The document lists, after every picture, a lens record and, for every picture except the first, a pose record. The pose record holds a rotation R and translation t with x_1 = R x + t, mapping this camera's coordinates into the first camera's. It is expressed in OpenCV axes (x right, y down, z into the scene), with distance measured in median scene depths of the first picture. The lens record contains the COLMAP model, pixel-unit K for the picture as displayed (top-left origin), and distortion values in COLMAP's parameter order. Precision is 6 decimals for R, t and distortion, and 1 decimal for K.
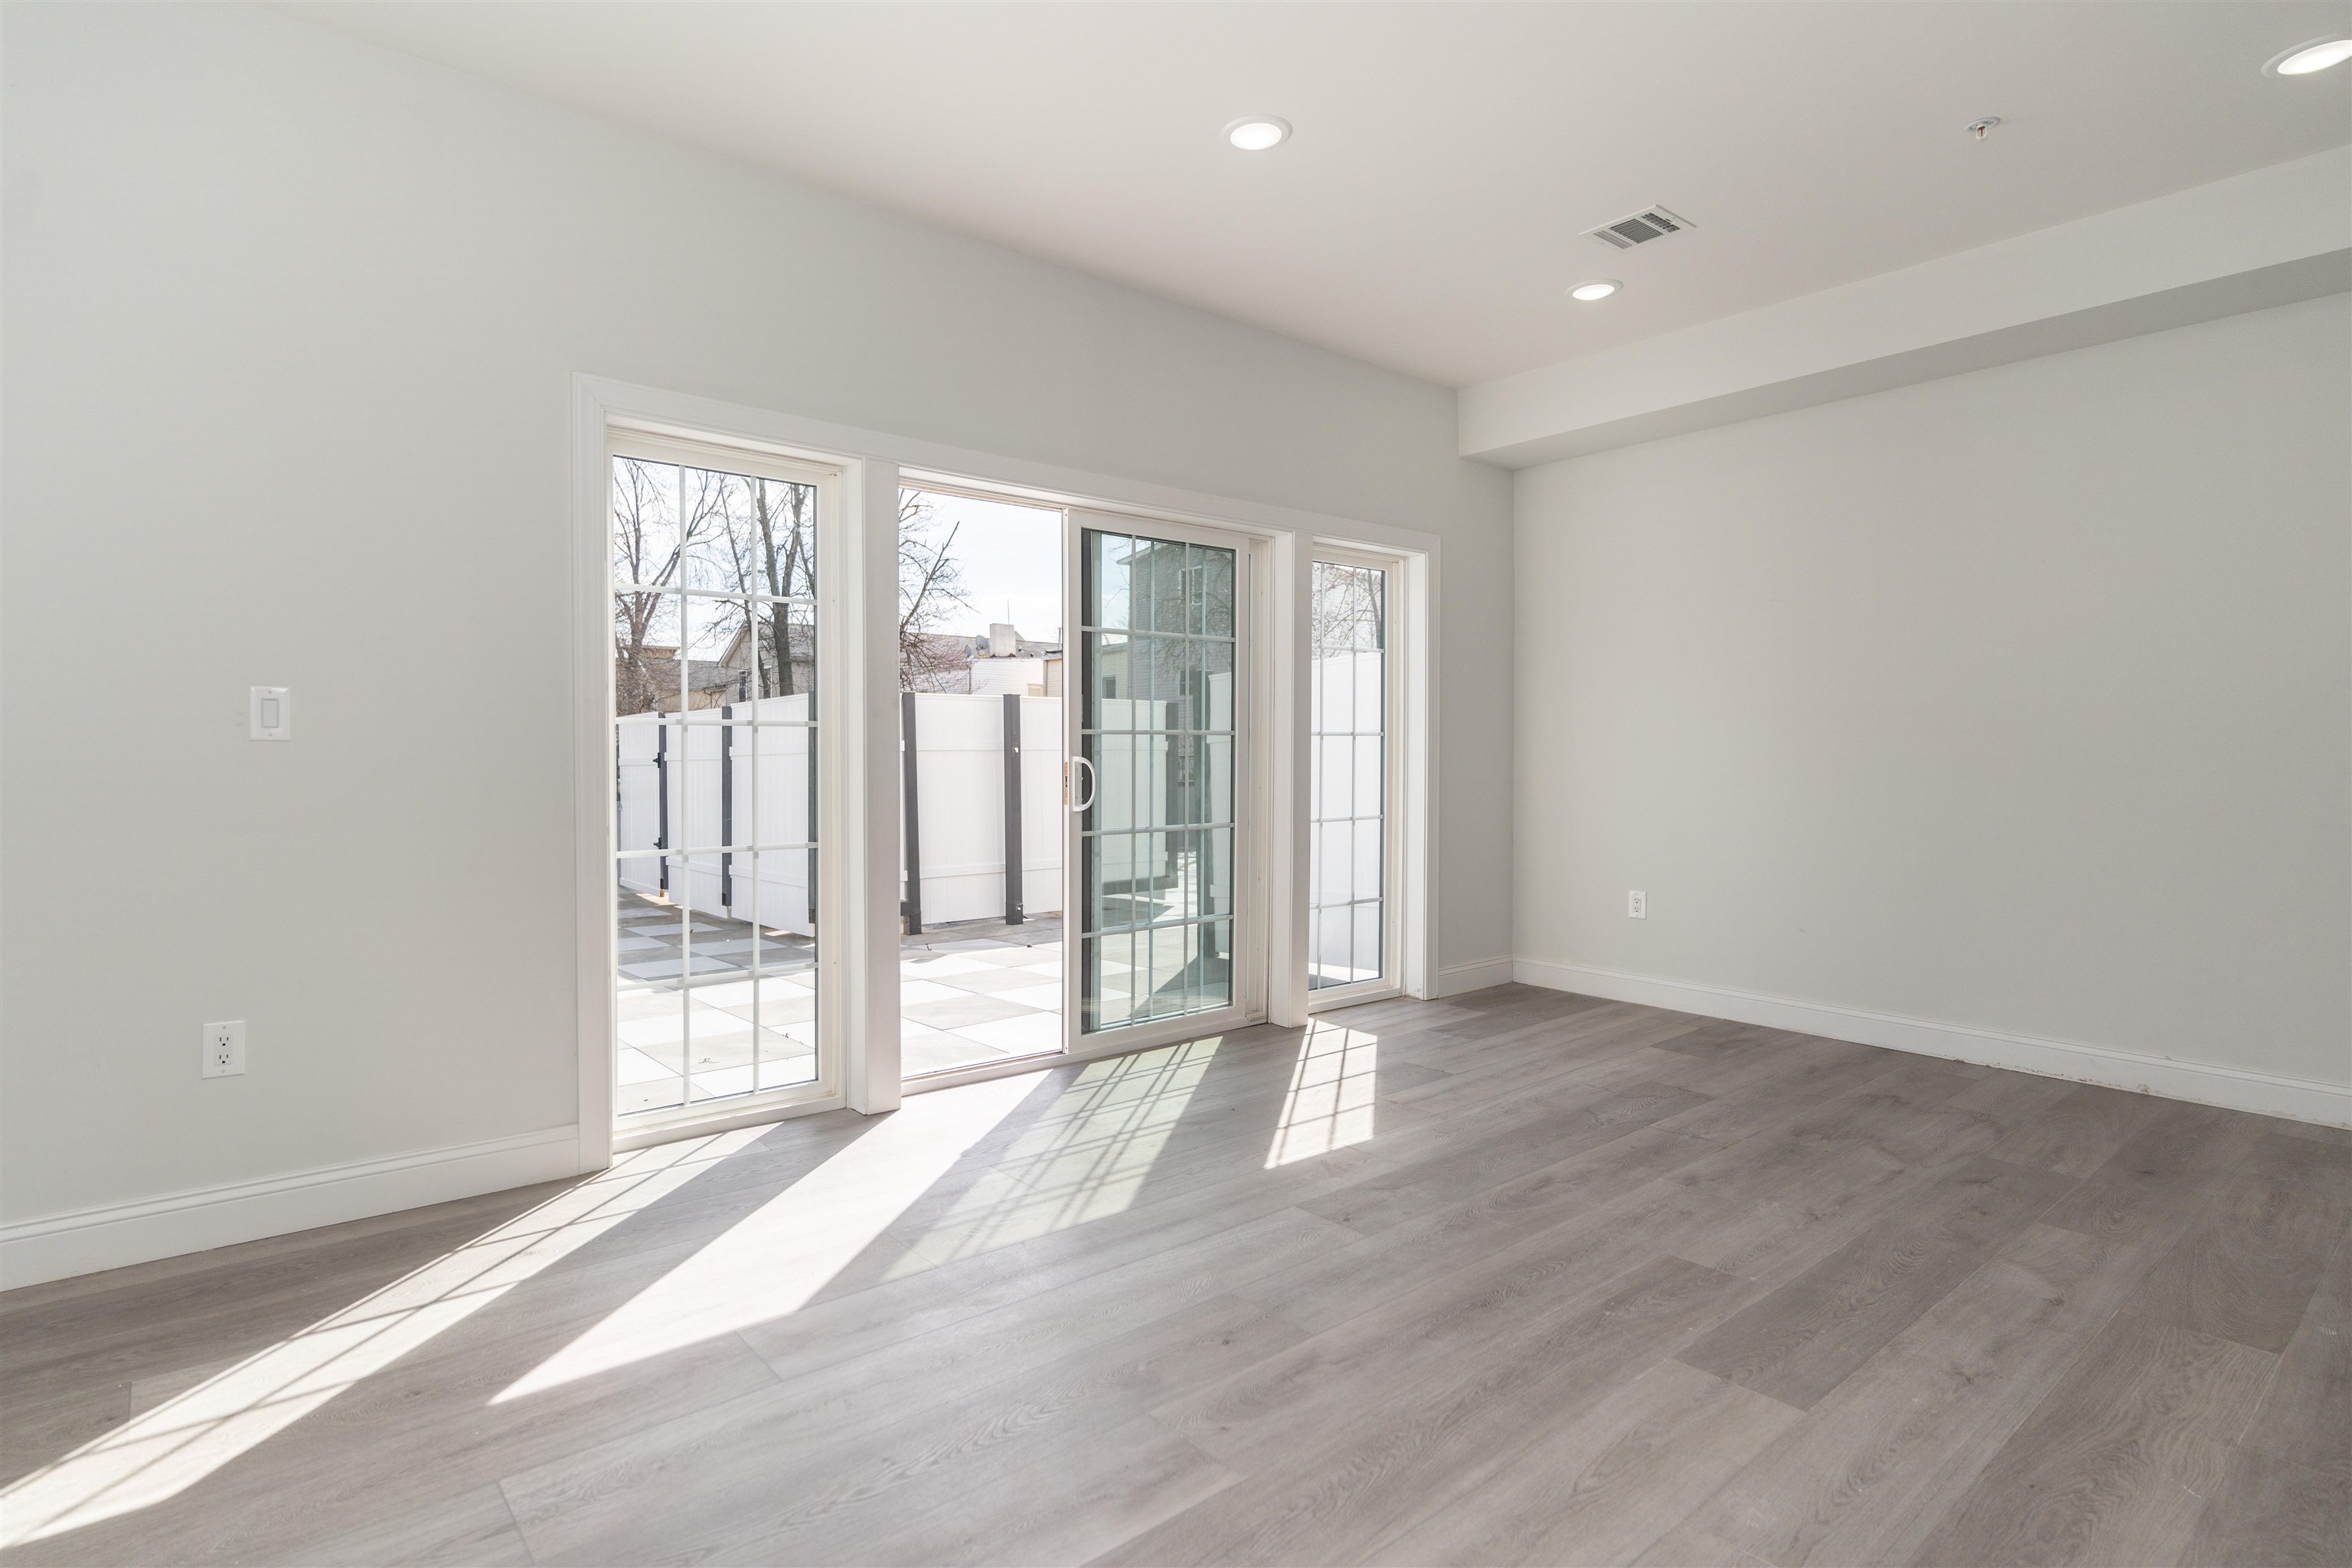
lens RADIAL K [[1125.3, 0, 1182.8], [0, 1125.3, 777.0], [0, 0, 1]] dist [0.001465, -0.000034]
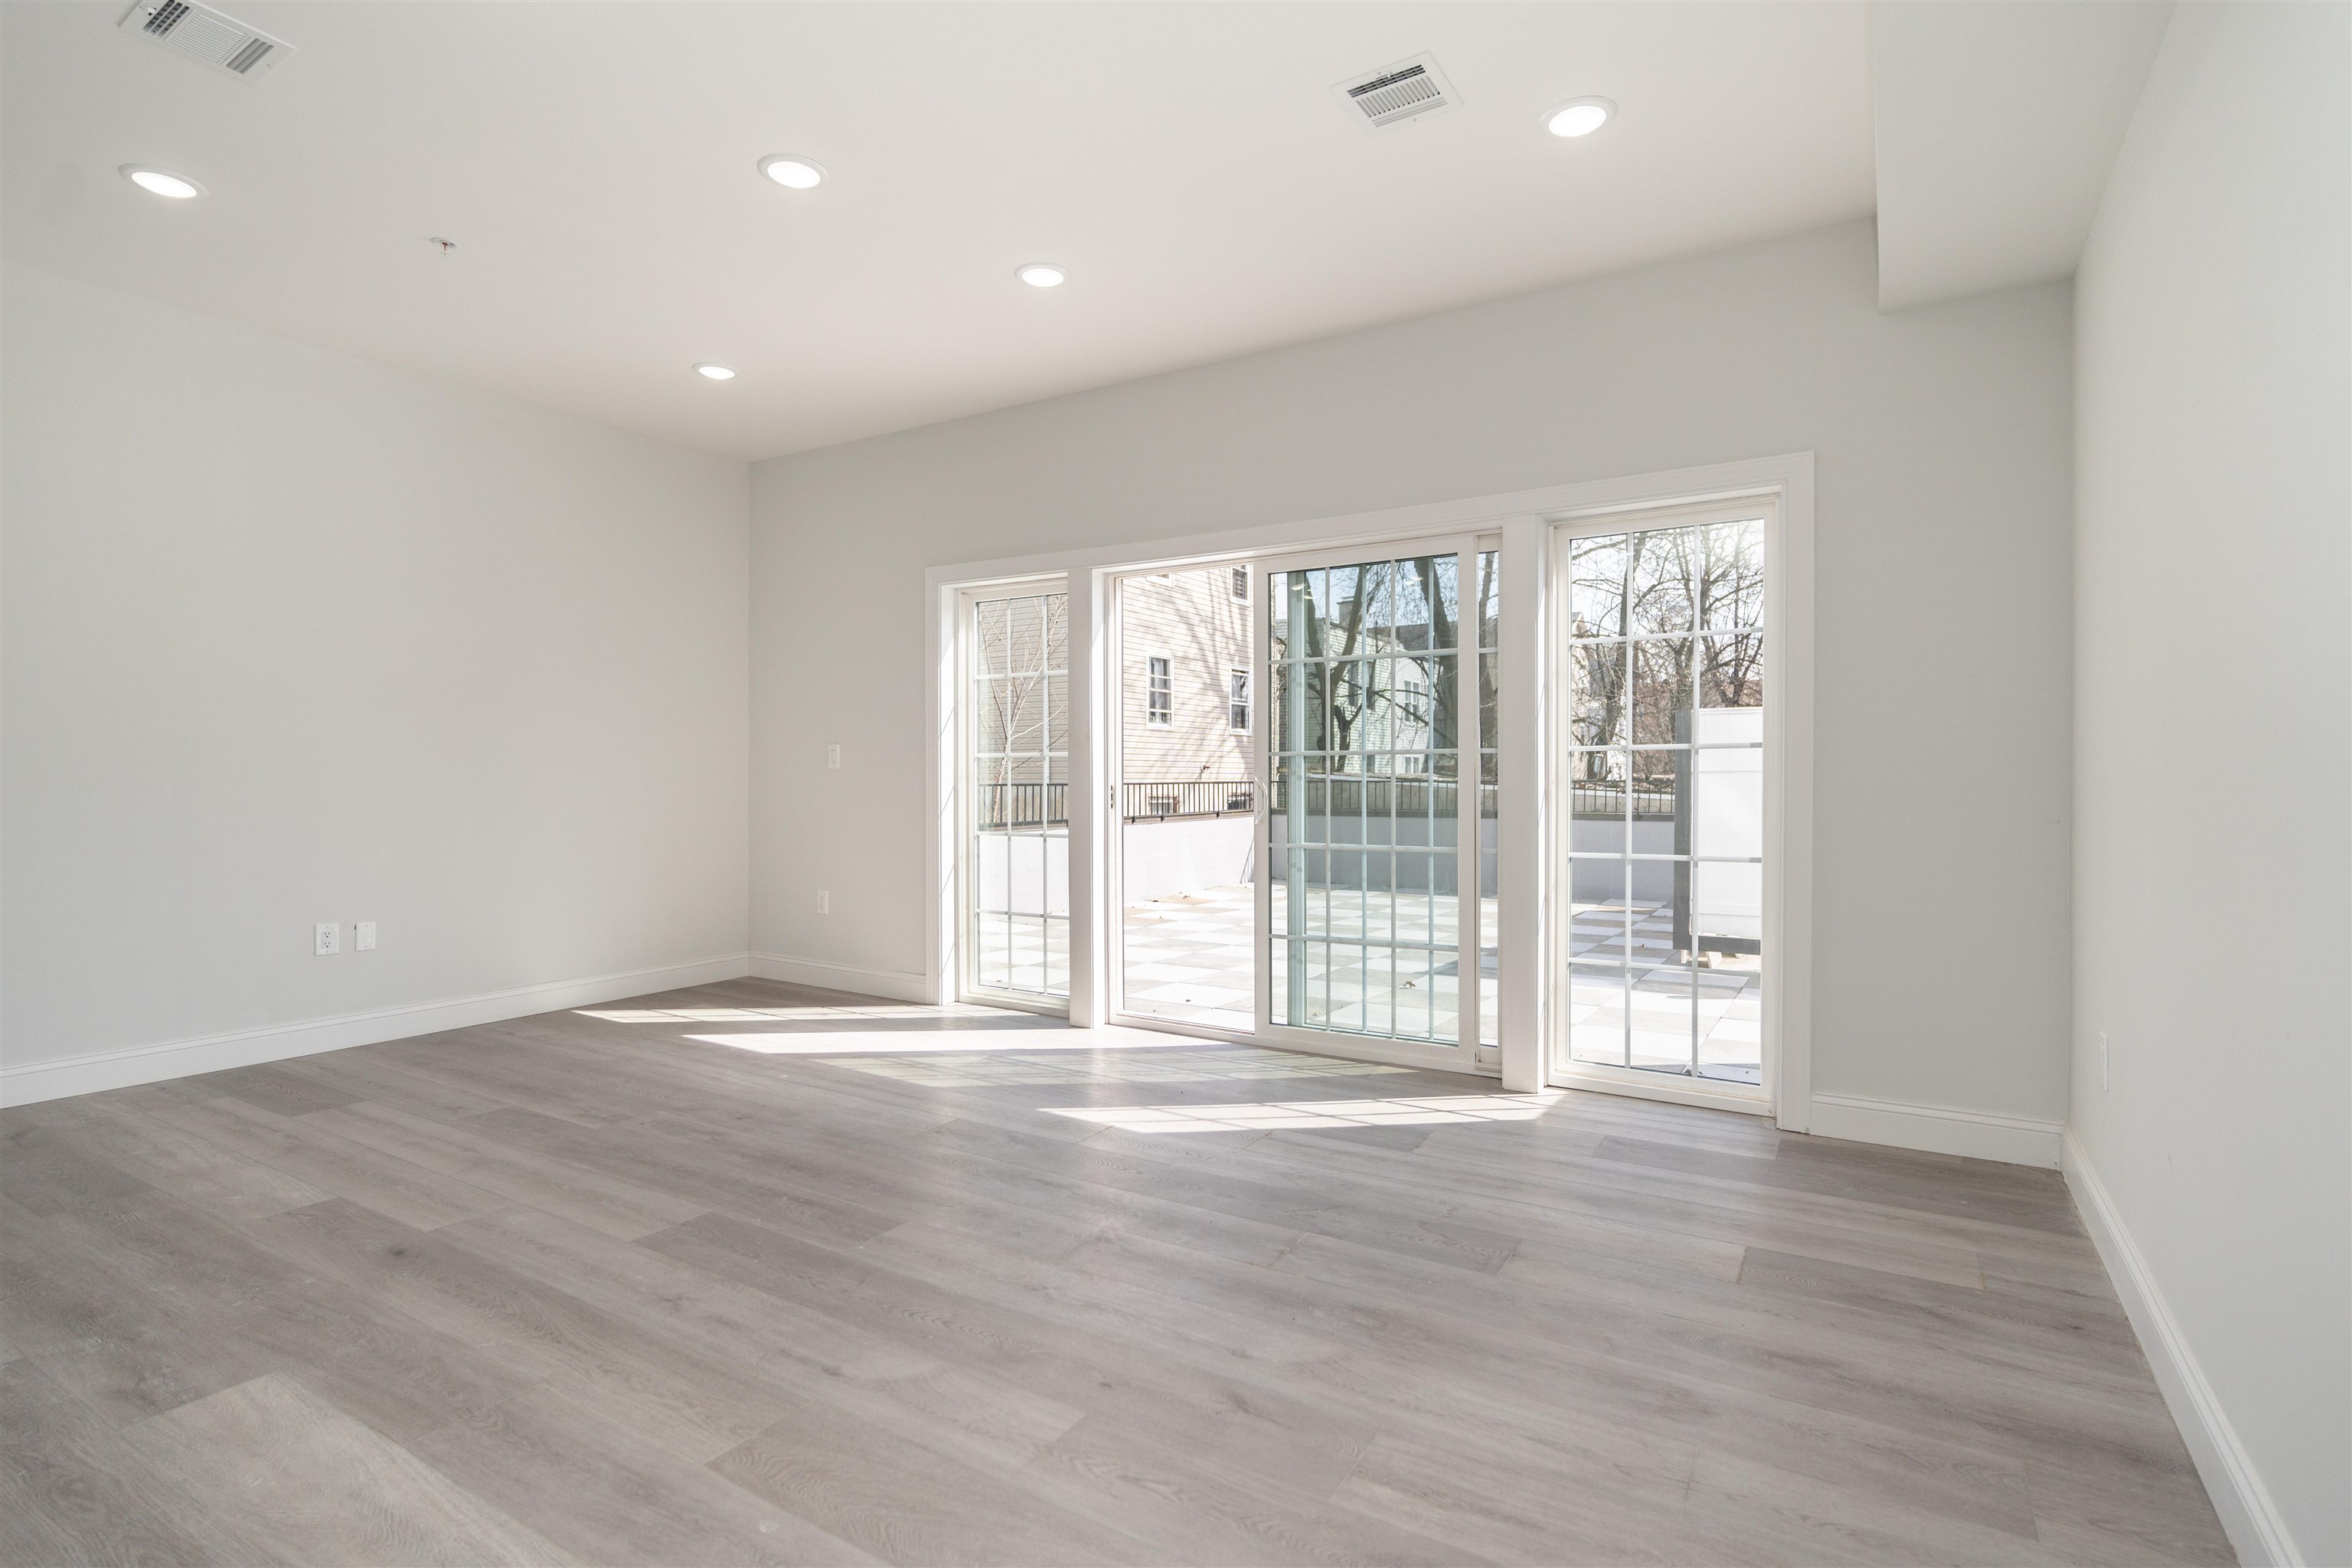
lens RADIAL K [[1160.1, 0, 1174.9], [0, 1160.1, 794.7], [0, 0, 1]] dist [0.000338, 0.001379]
pose [[0.336340, 0.019227, -0.941544, 1.211999], [-0.017089, 0.999752, 0.014311, -0.018626], [0.941586, 0.011277, 0.336585, 0.646473]]
